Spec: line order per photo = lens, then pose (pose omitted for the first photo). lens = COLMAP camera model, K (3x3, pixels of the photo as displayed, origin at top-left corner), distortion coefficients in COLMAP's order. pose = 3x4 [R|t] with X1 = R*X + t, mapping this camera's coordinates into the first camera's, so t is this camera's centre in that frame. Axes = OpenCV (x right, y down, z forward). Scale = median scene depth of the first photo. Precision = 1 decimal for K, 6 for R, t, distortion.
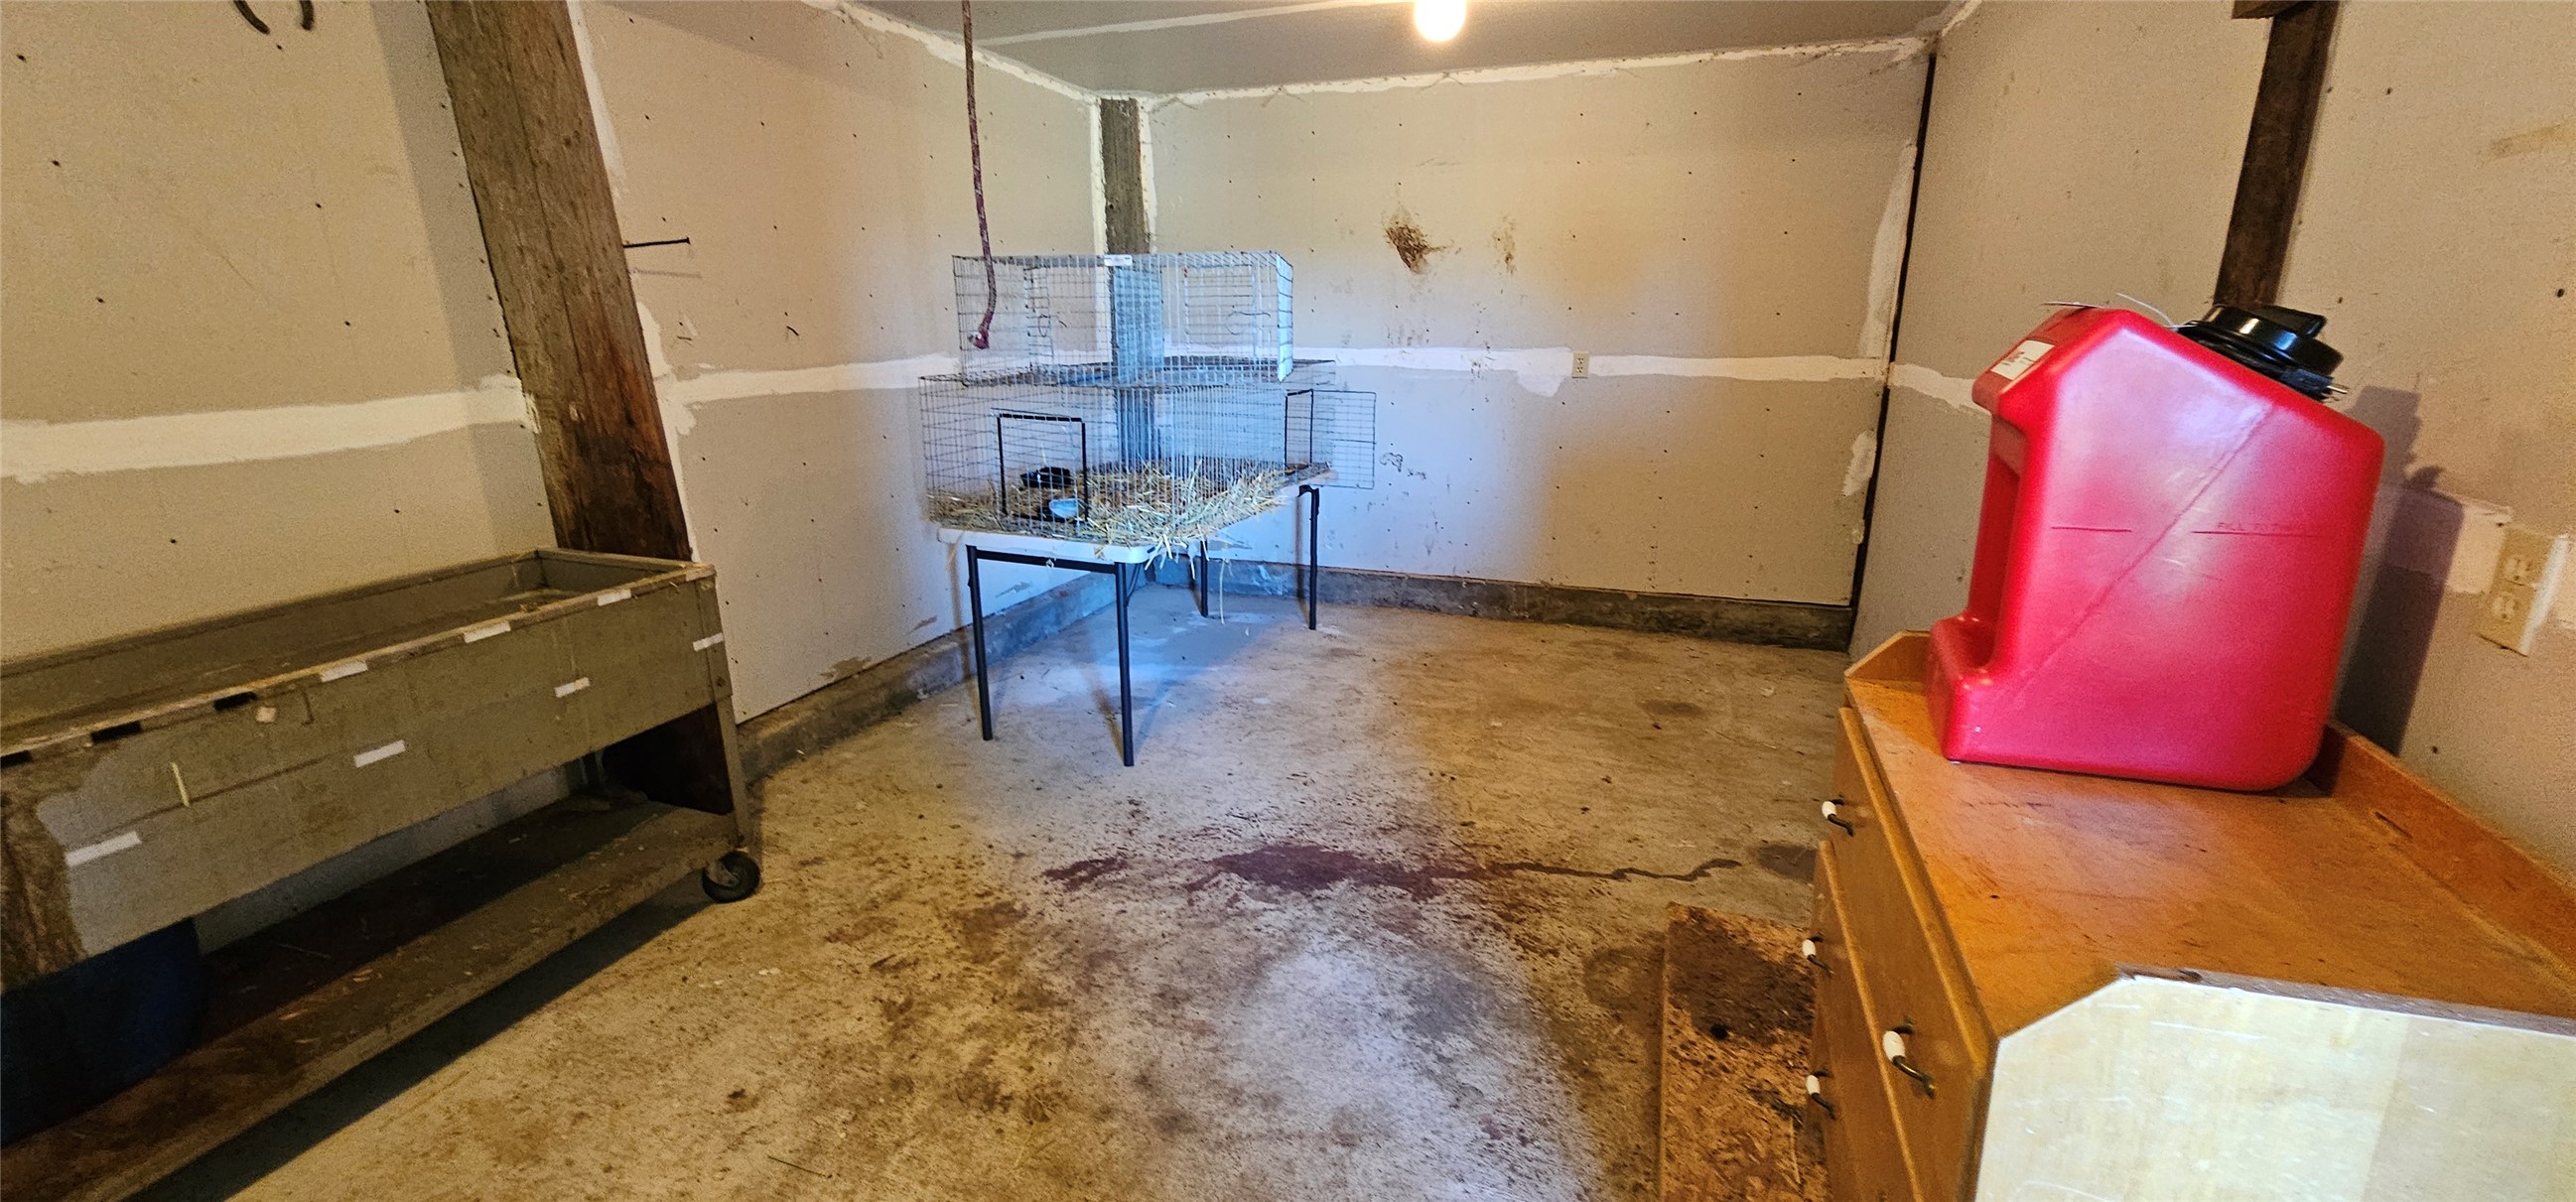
lens RADIAL K [[1049.5, 0, 1274.0], [0, 1049.5, 612.2], [0, 0, 1]] dist [-0.007371, 0.000756]
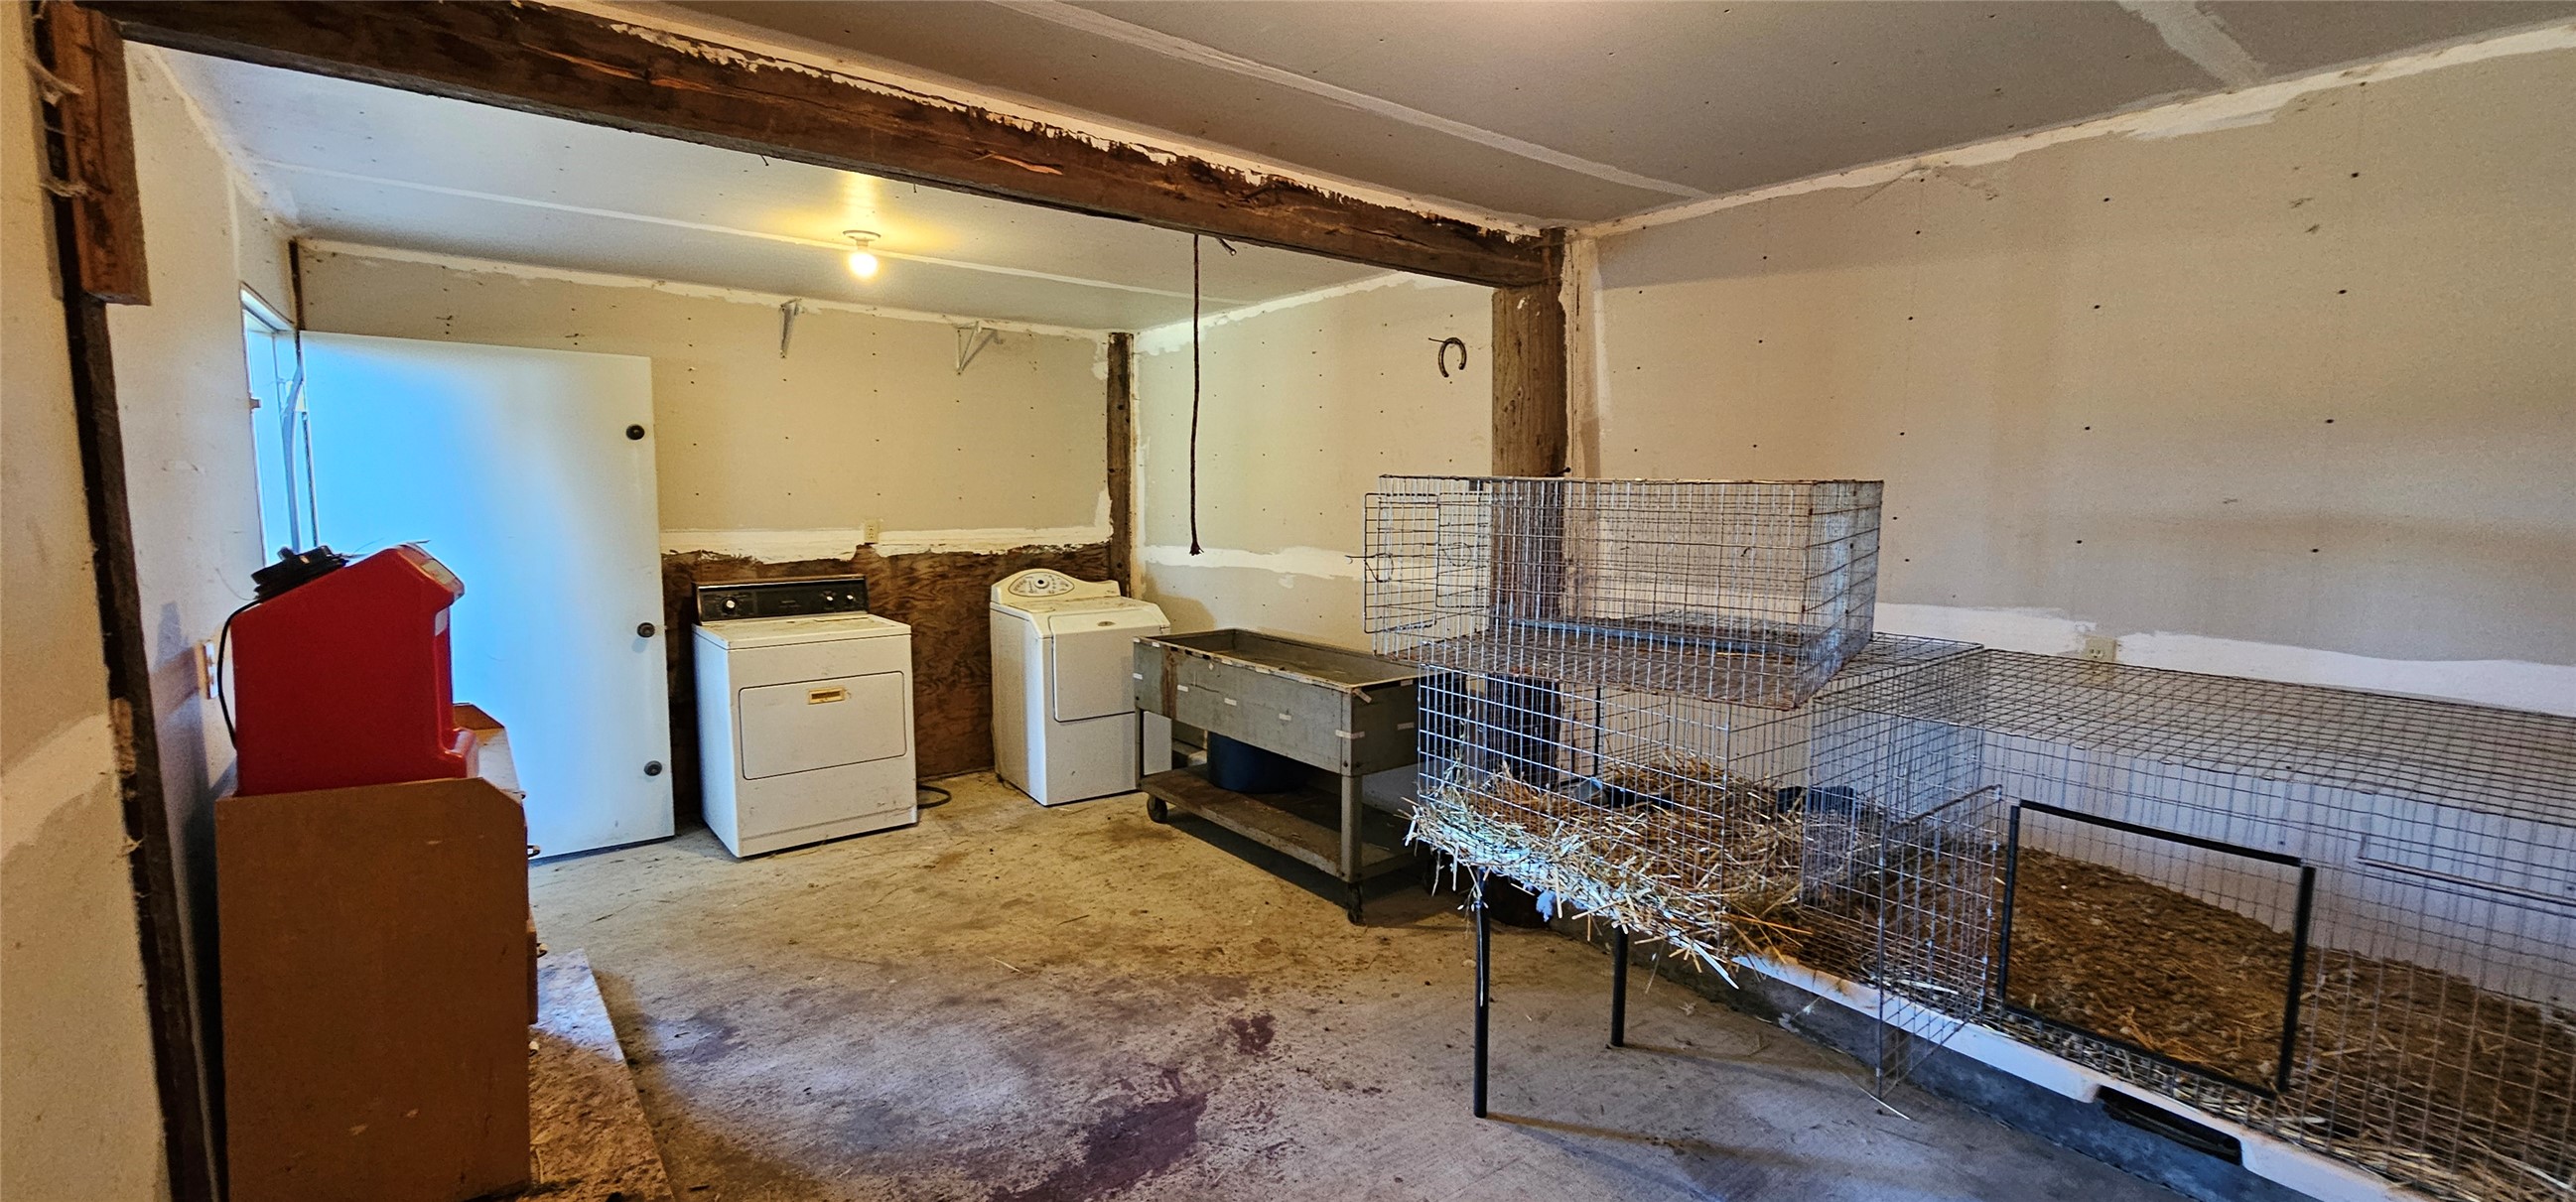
lens RADIAL K [[1049.5, 0, 1274.0], [0, 1049.5, 612.2], [0, 0, 1]] dist [-0.007371, 0.000756]
pose [[-0.518417, 0.103900, -0.848792, 0.784344], [-0.243008, 0.933768, 0.262724, -0.514070], [0.819872, 0.342464, -0.458833, 1.570185]]
